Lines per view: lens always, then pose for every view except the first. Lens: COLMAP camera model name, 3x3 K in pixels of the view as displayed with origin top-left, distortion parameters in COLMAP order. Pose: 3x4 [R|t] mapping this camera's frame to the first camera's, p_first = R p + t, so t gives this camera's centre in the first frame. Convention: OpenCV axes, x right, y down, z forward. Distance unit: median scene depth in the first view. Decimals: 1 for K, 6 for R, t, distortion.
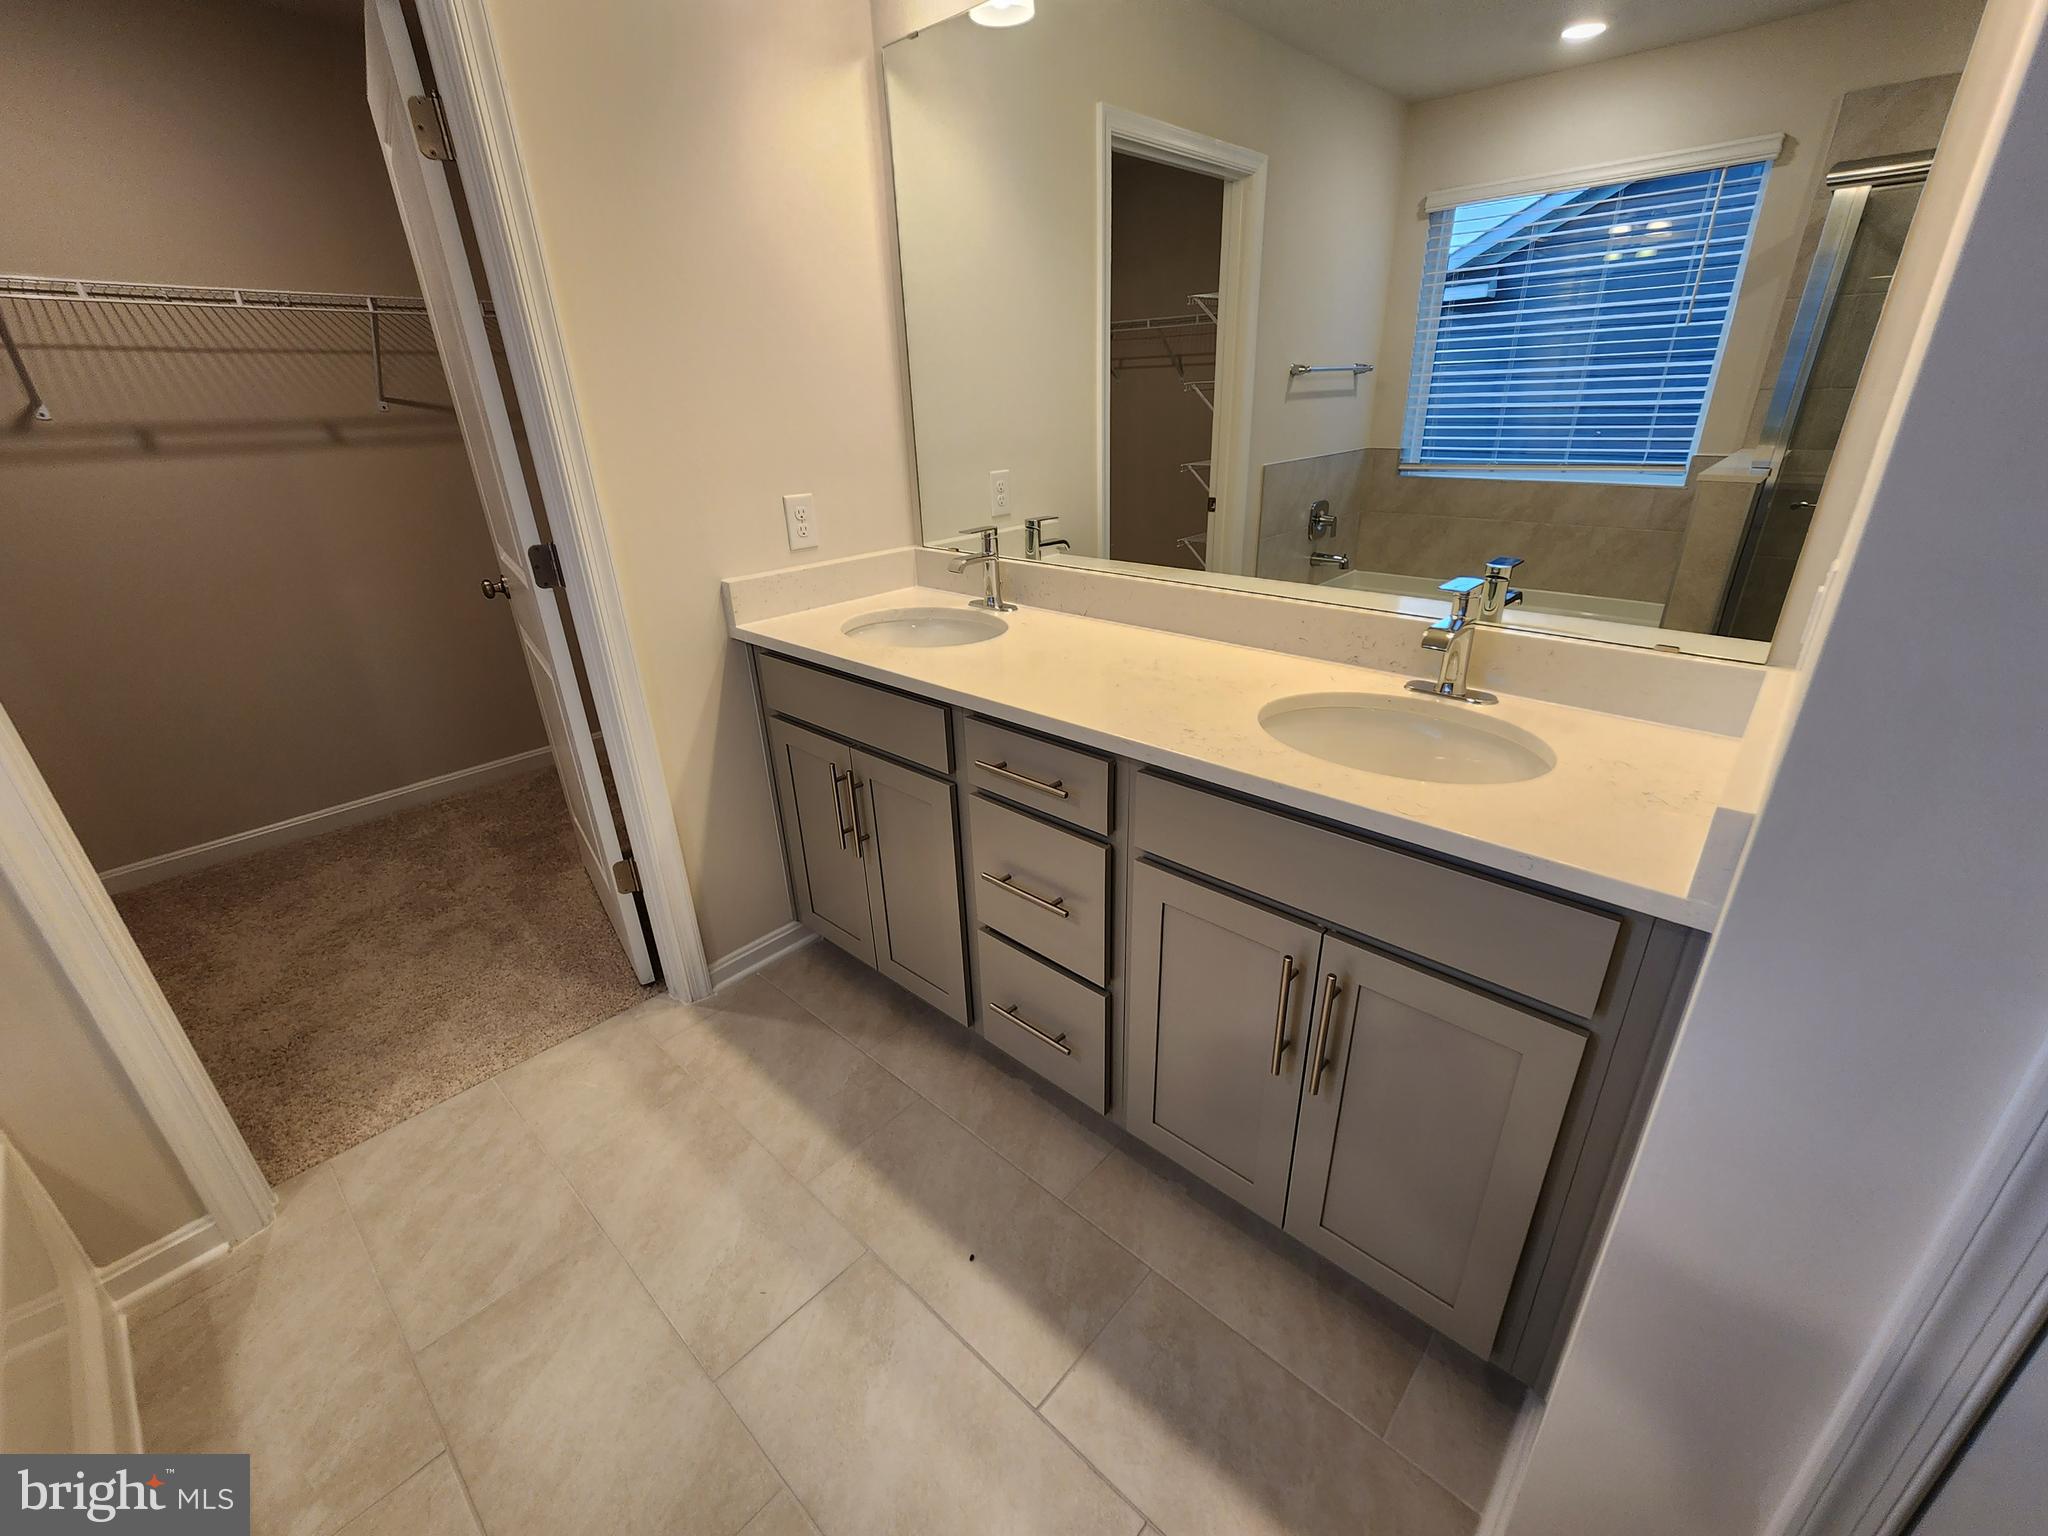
lens RADIAL K [[860.4, 0, 1024.0], [0, 860.4, 768.0], [0, 0, 1]] dist [0.004089, 0.000676]
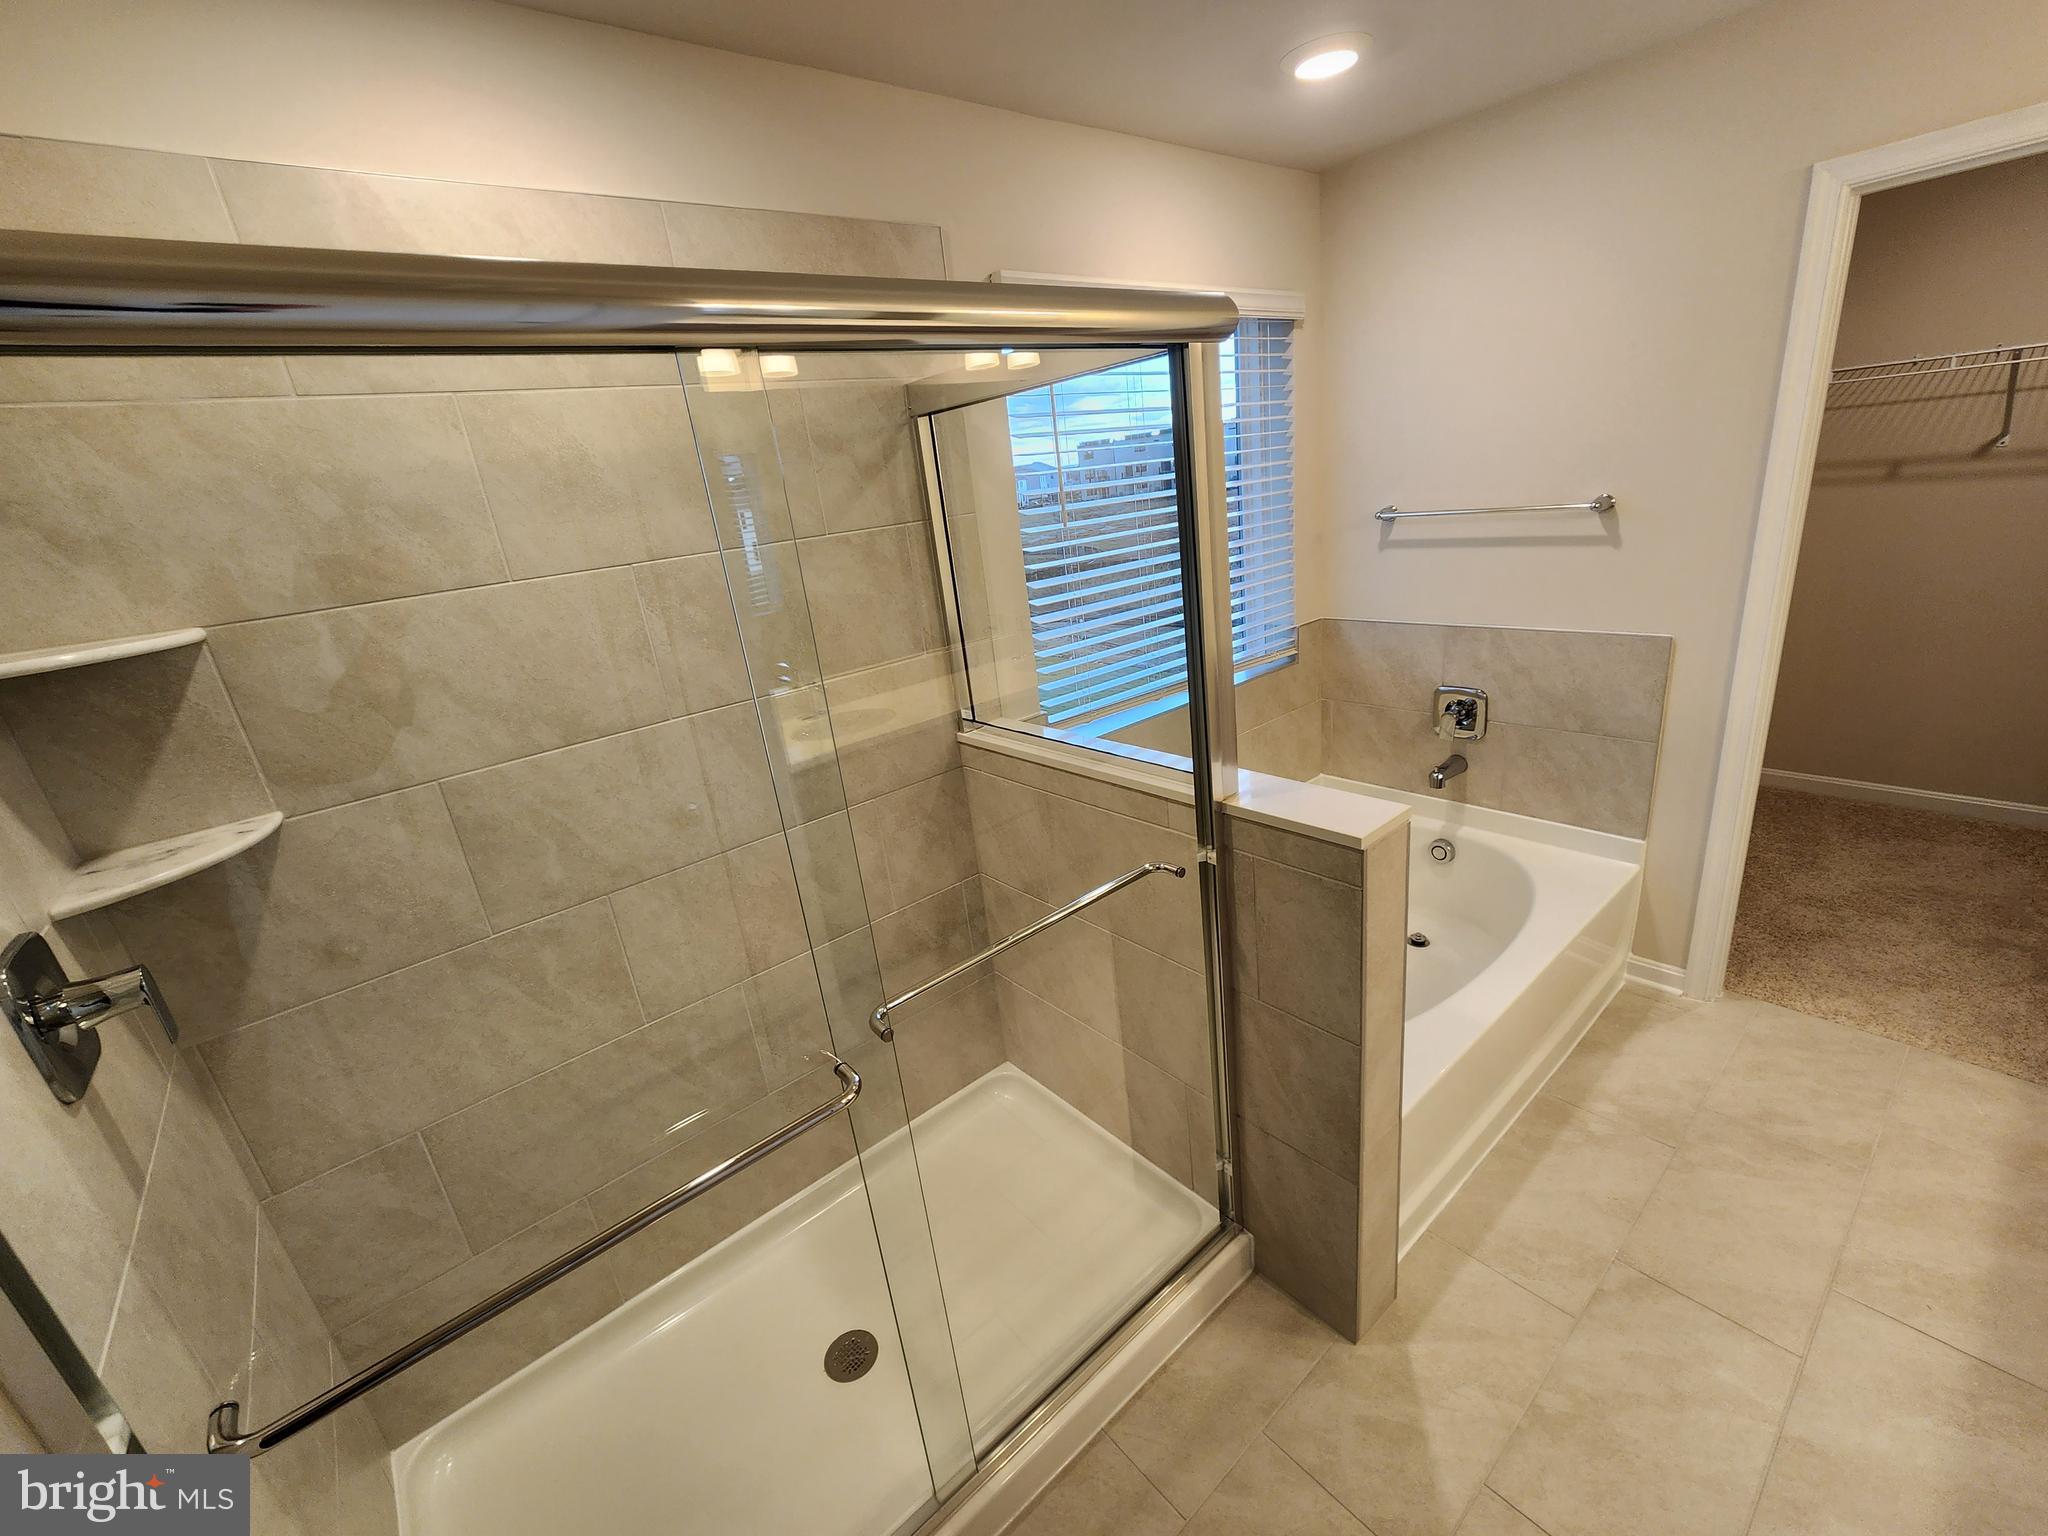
lens RADIAL K [[860.4, 0, 1024.0], [0, 860.4, 768.0], [0, 0, 1]] dist [0.004089, 0.000676]
pose [[-0.126874, 0.364039, -0.922702, 0.482785], [-0.284289, 0.877850, 0.385434, -0.083907], [0.950307, 0.311215, -0.007884, -0.253221]]
